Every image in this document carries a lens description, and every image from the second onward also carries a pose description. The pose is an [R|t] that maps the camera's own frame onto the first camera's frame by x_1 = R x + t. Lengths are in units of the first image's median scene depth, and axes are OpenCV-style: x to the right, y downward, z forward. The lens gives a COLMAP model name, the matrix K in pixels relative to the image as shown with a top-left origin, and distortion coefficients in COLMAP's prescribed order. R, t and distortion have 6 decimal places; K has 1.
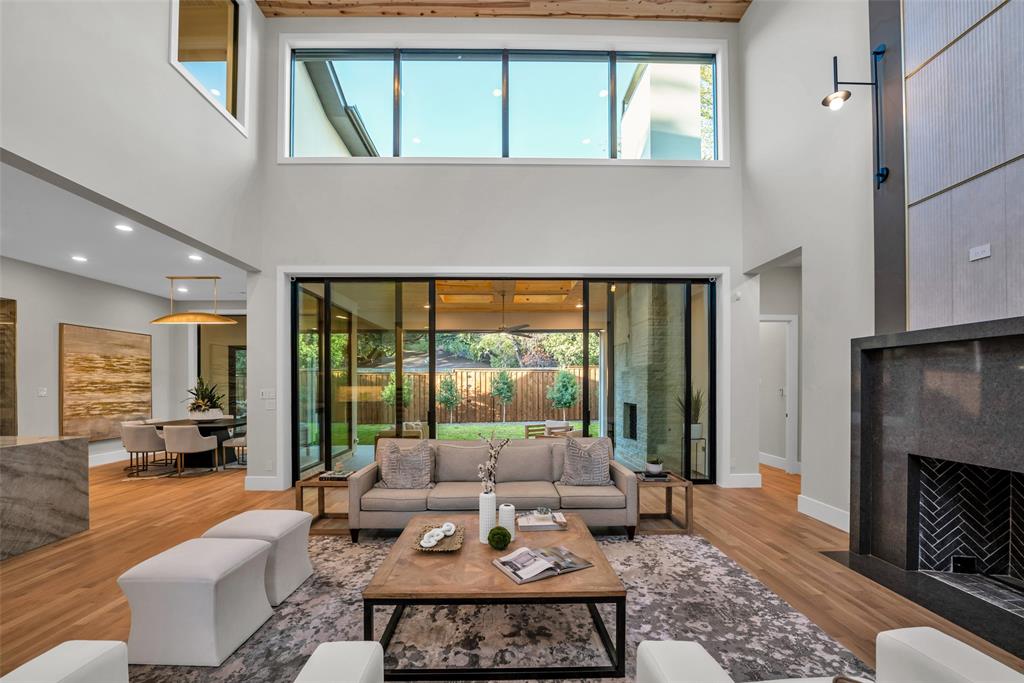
lens RADIAL K [[424.3, 0, 507.4], [0, 424.3, 385.3], [0, 0, 1]] dist [-0.023119, 0.000072]
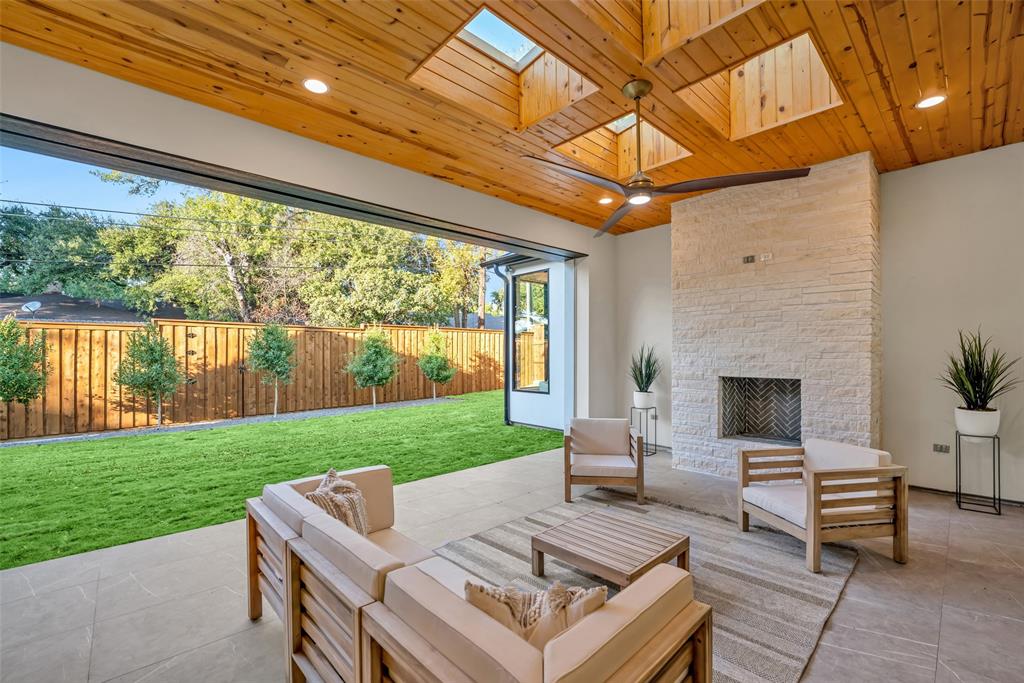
lens RADIAL K [[424.3, 0, 499.3], [0, 424.3, 356.7], [0, 0, 1]] dist [-0.023119, 0.000072]
pose [[0.749196, -0.000748, 0.662348, -0.388052], [-0.000936, 0.999997, 0.002188, 0.012564], [-0.662347, -0.002259, 0.749193, 0.936641]]
